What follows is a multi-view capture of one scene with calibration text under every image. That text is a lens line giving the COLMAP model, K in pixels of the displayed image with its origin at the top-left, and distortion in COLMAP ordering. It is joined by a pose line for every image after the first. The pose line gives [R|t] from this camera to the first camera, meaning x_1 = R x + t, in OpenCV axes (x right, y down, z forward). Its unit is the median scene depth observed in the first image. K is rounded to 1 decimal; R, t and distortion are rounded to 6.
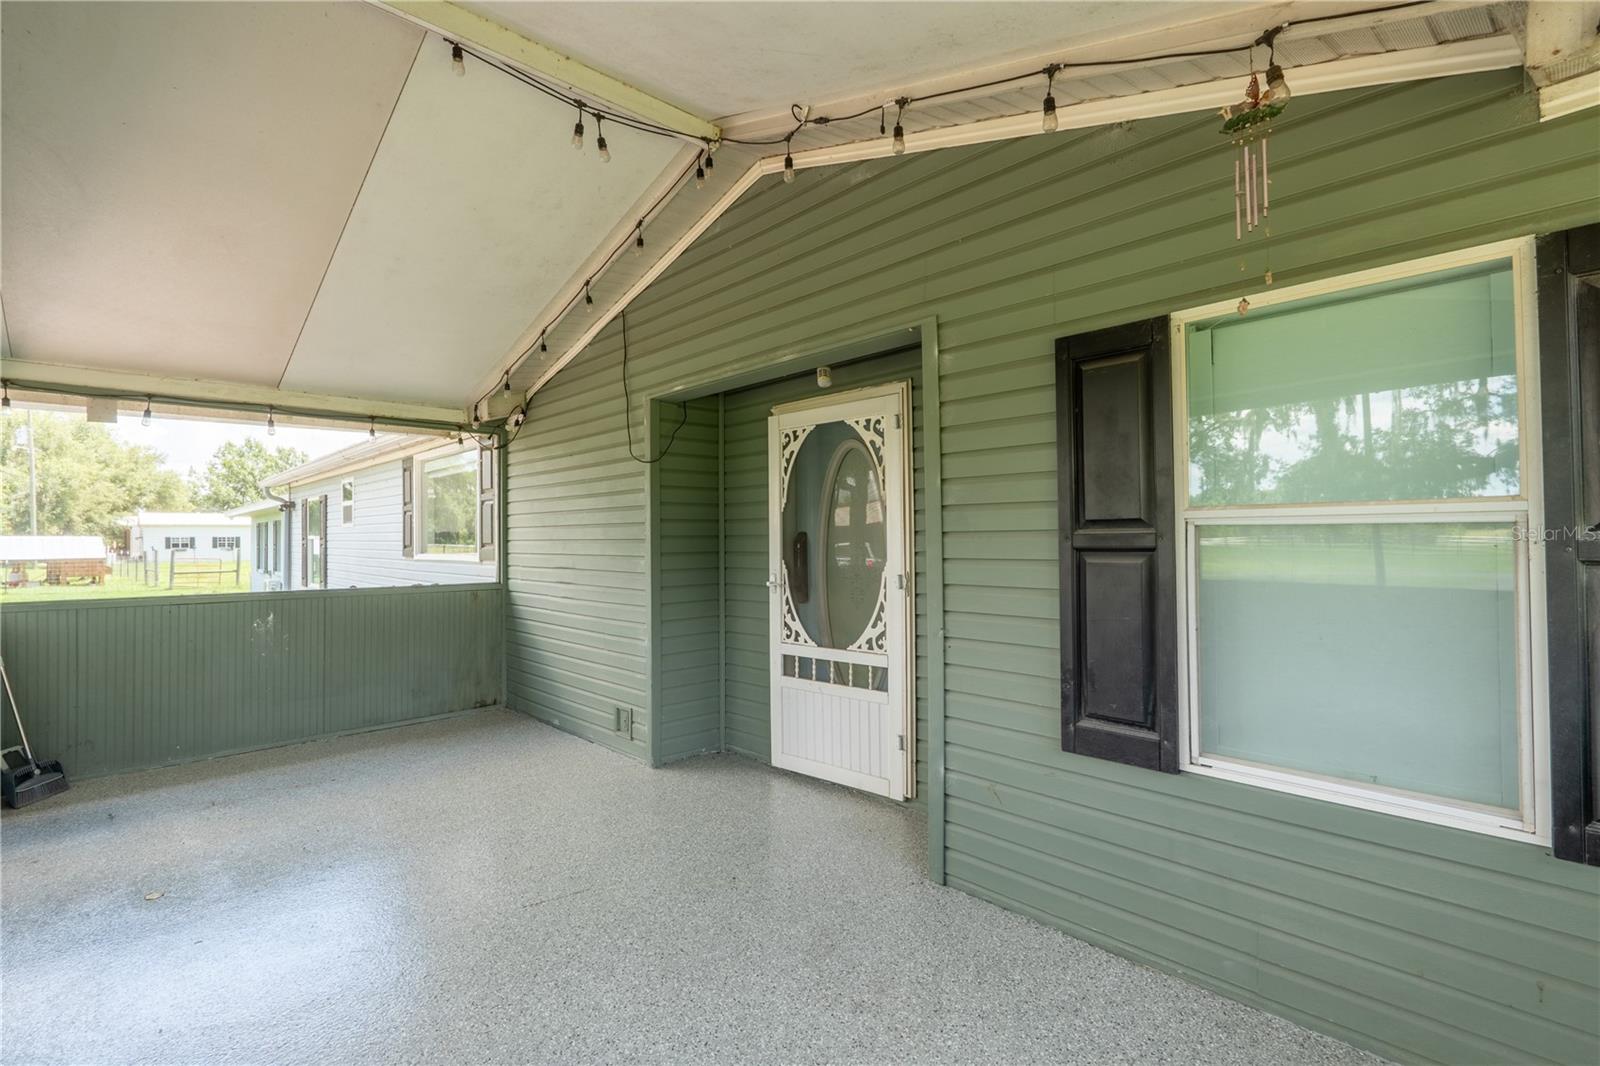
lens RADIAL K [[735.0, 0, 797.8], [0, 735.0, 532.5], [0, 0, 1]] dist [-0.000977, 0.000861]
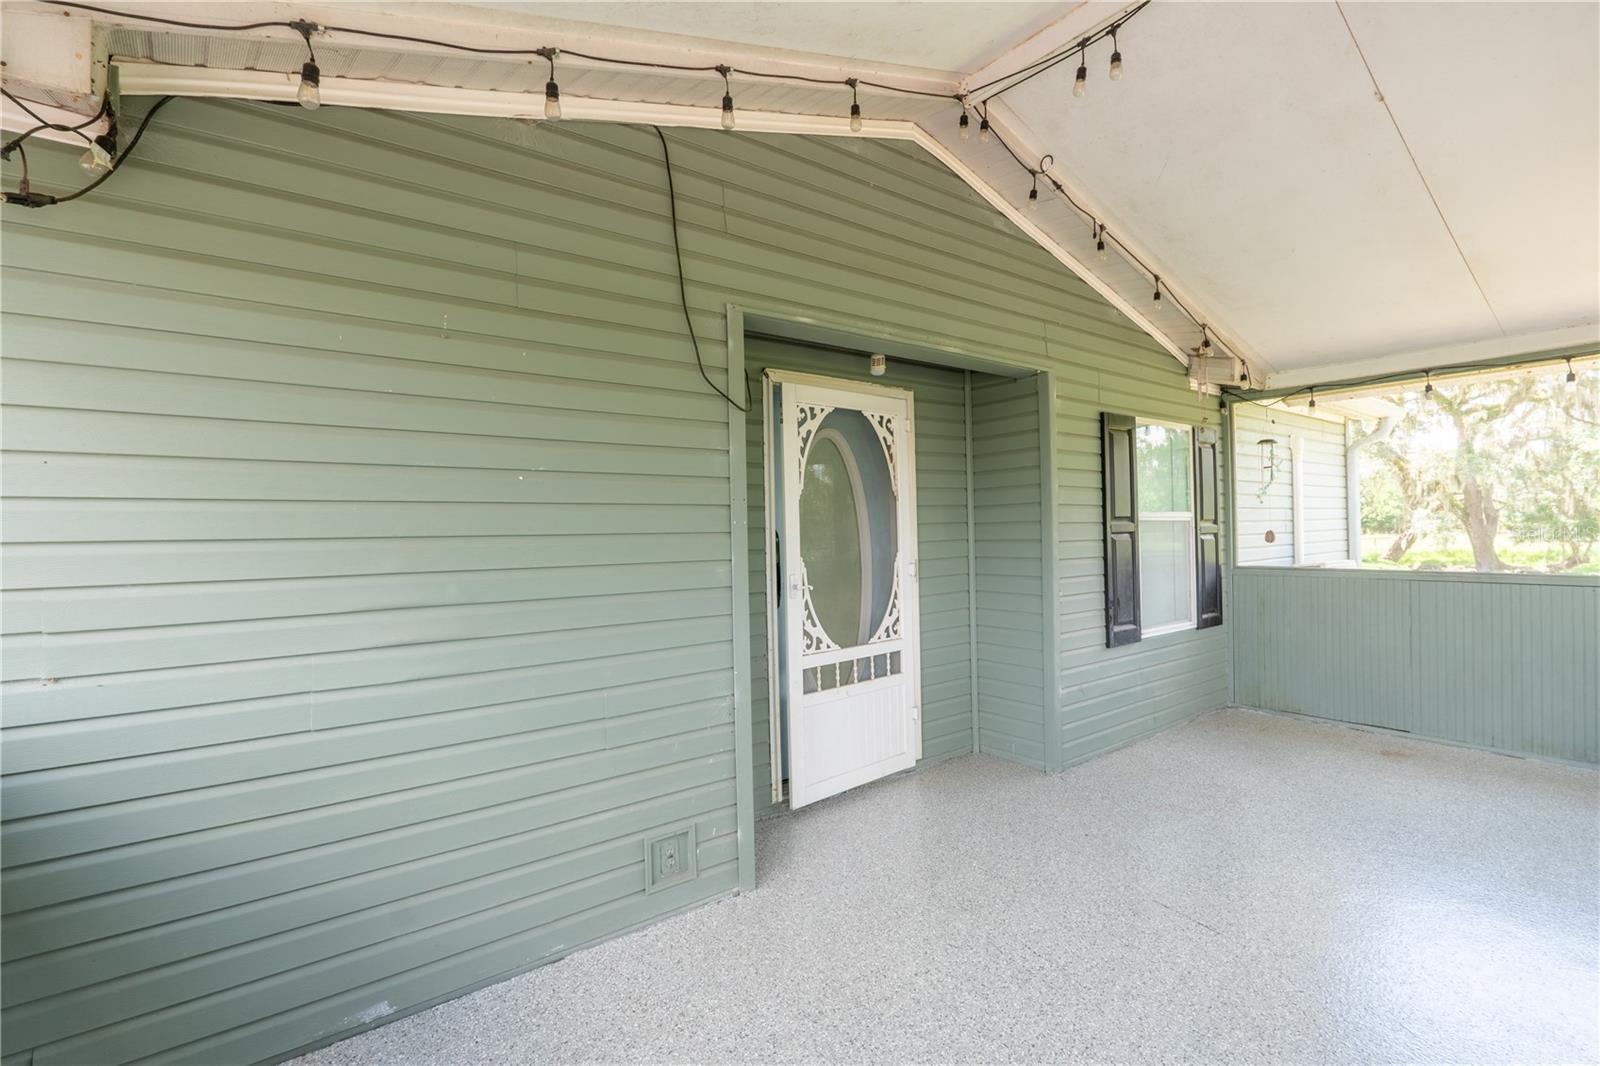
lens RADIAL K [[735.0, 0, 797.8], [0, 735.0, 532.5], [0, 0, 1]] dist [-0.000977, 0.000861]
pose [[0.098852, 0.008326, 0.995067, -0.927972], [0.011752, 0.999885, -0.009534, 0.018571], [-0.995033, 0.012637, 0.098743, 0.996246]]
